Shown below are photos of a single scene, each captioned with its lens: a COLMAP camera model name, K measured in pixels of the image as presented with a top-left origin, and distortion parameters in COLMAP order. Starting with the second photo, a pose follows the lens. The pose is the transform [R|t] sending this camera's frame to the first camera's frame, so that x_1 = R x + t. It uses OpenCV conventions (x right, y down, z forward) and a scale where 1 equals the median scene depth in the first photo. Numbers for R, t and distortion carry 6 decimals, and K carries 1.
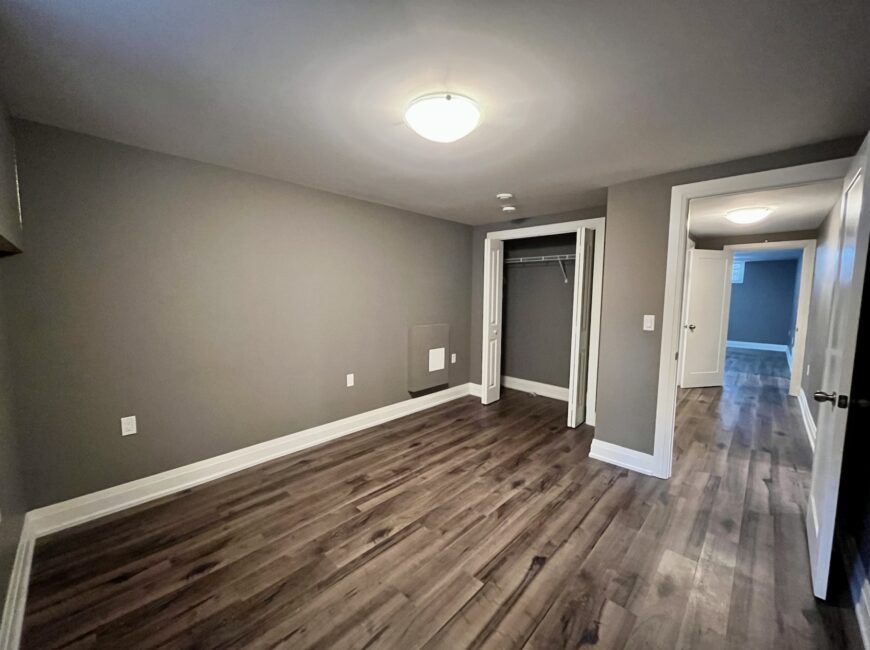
lens RADIAL K [[358.3, 0, 434.1], [0, 358.3, 328.3], [0, 0, 1]] dist [-0.002866, 0.000156]
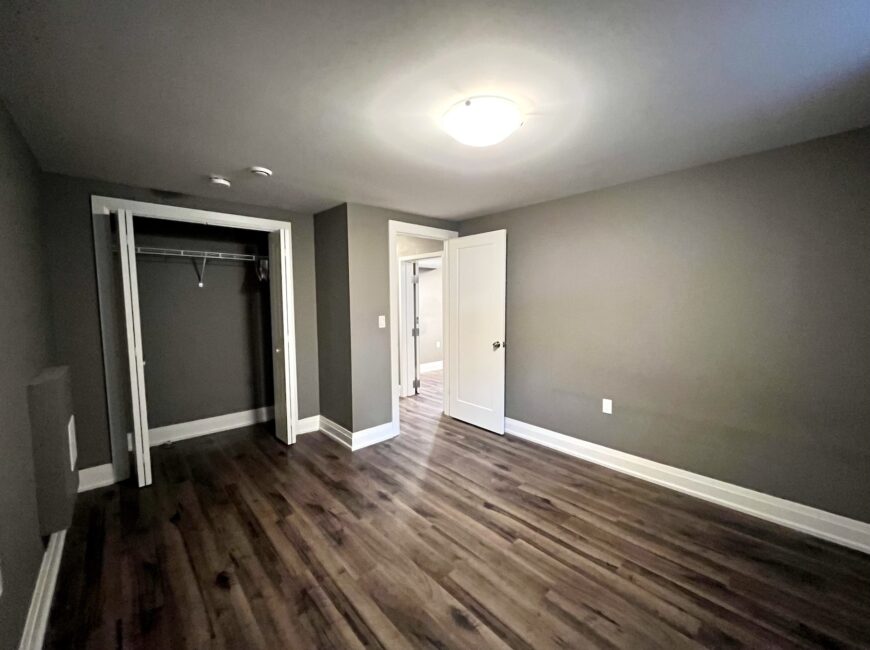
lens RADIAL K [[358.3, 0, 430.4], [0, 358.3, 327.7], [0, 0, 1]] dist [-0.002866, 0.000156]
pose [[0.047526, -0.089919, 0.994815, -0.670697], [0.102188, 0.991152, 0.084706, -0.085823], [-0.993629, 0.097633, 0.056295, 0.760374]]
